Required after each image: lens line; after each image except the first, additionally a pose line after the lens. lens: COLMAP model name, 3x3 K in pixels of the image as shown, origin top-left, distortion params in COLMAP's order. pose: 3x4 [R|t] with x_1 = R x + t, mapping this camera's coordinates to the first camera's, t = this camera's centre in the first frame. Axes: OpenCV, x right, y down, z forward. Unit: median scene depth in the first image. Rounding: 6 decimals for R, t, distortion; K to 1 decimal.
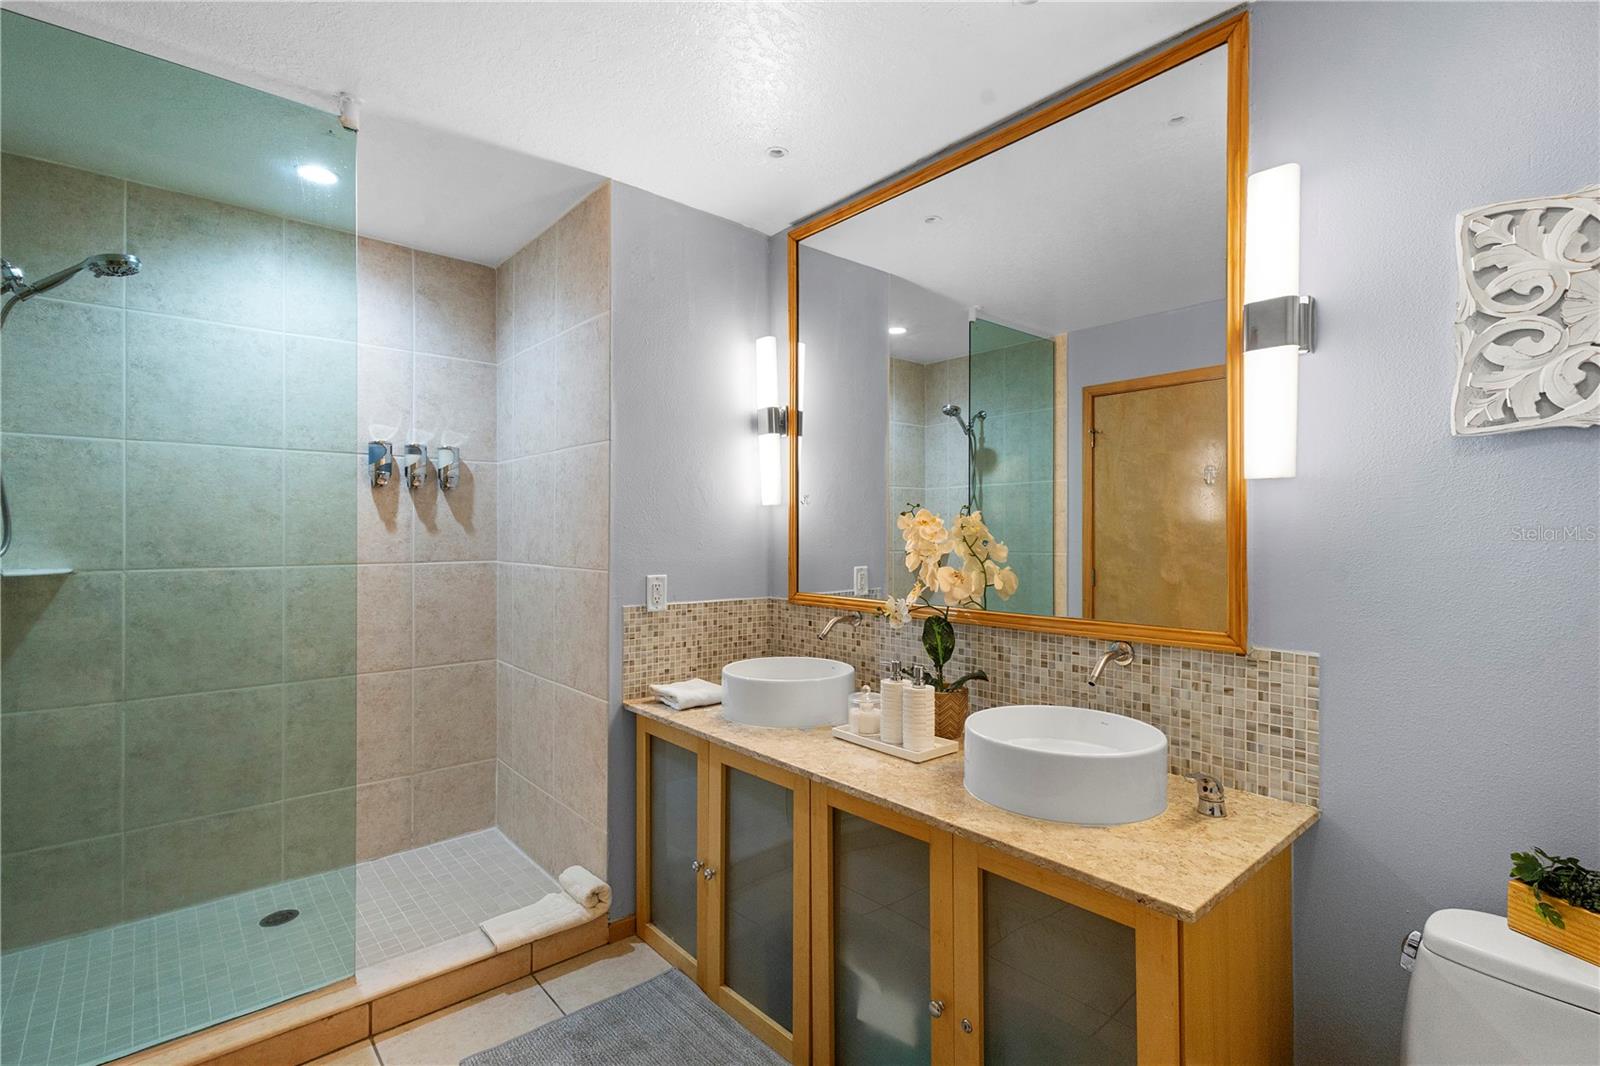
lens RADIAL K [[741.0, 0, 808.4], [0, 741.0, 528.4], [0, 0, 1]] dist [0.013526, -0.004997]
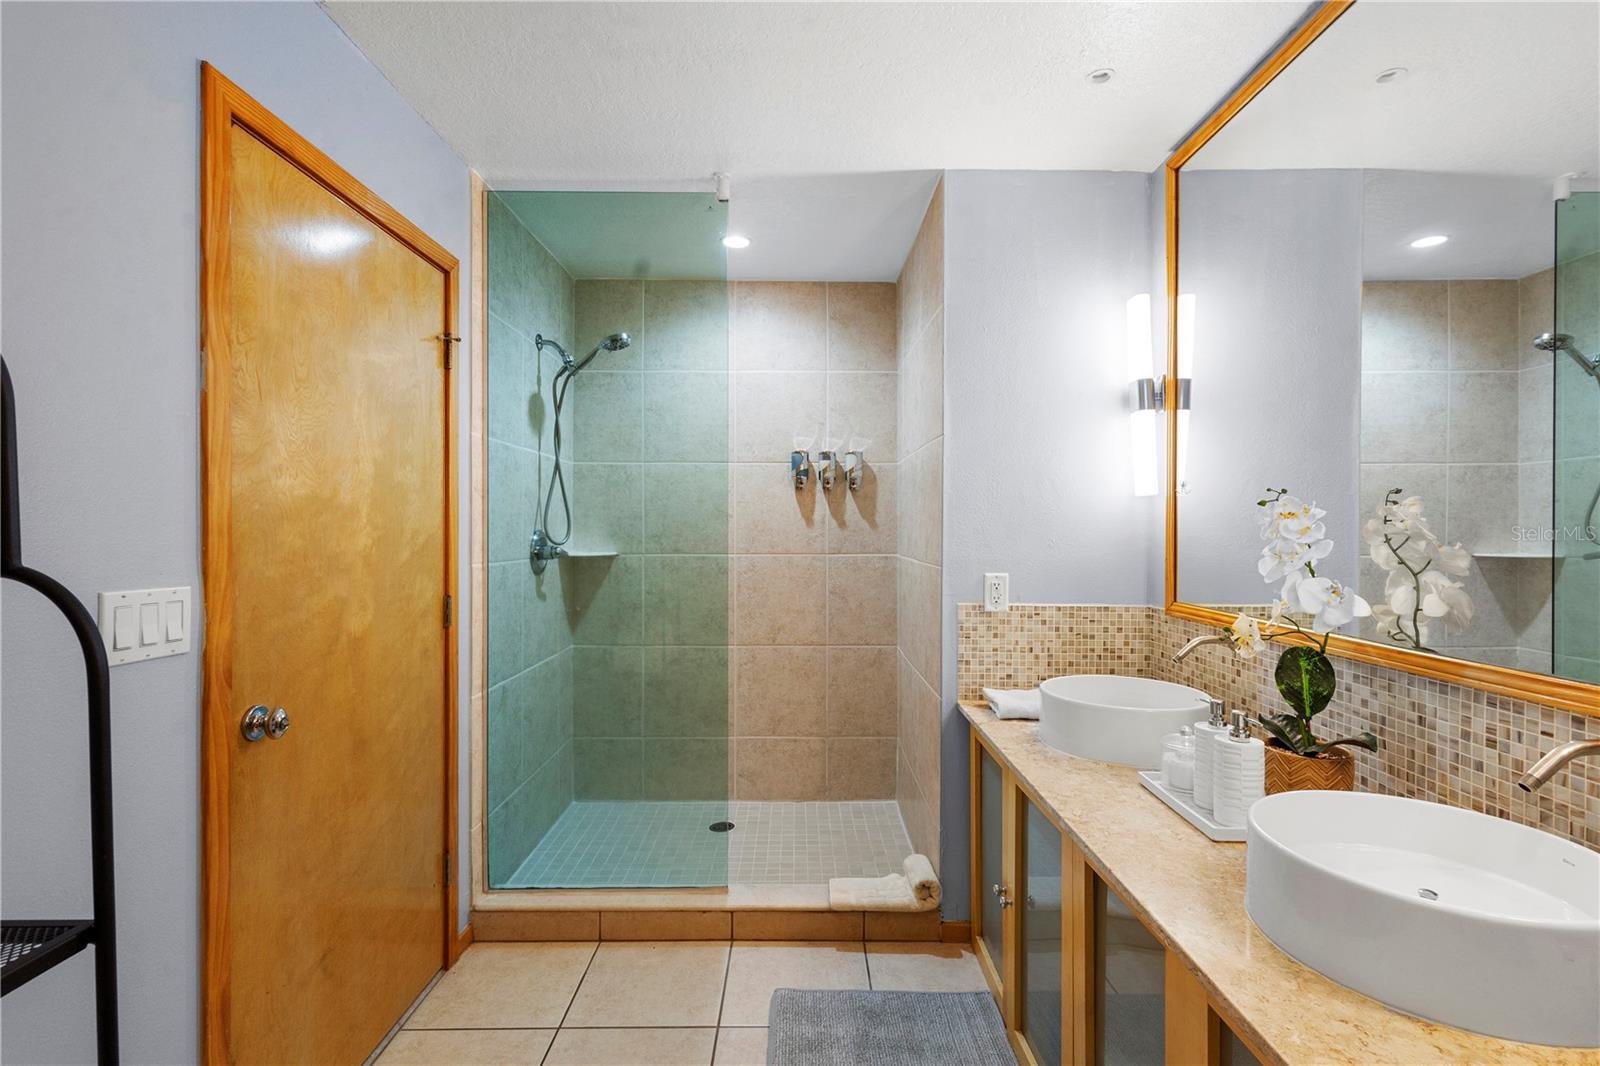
lens RADIAL K [[741.0, 0, 798.4], [0, 741.0, 529.0], [0, 0, 1]] dist [0.013526, -0.004997]
pose [[0.753139, 0.002170, -0.657857, 0.276611], [0.002173, 0.999981, 0.005787, 0.000563], [0.657857, -0.005787, 0.753120, 0.147824]]
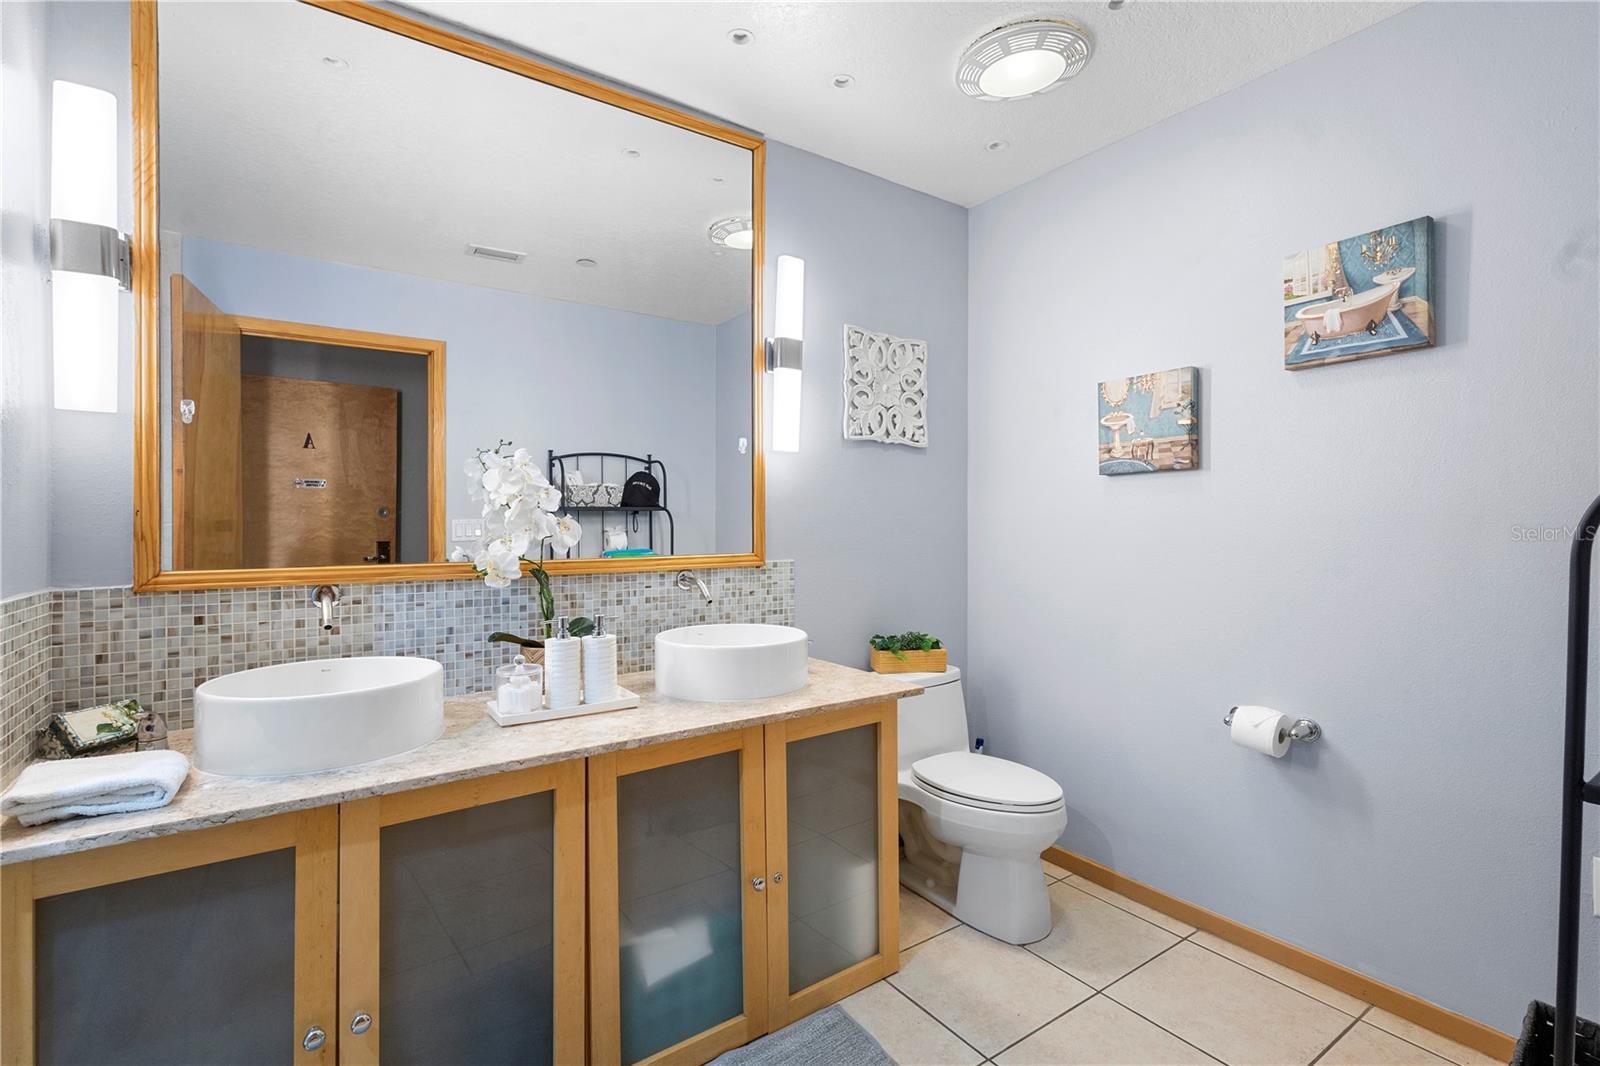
lens RADIAL K [[741.0, 0, 795.0], [0, 741.0, 520.6], [0, 0, 1]] dist [0.013526, -0.004997]
pose [[0.122924, -0.004093, 0.992408, -0.694902], [-0.007069, 0.999963, 0.005000, 0.052578], [-0.992391, -0.007630, 0.122891, 0.577584]]
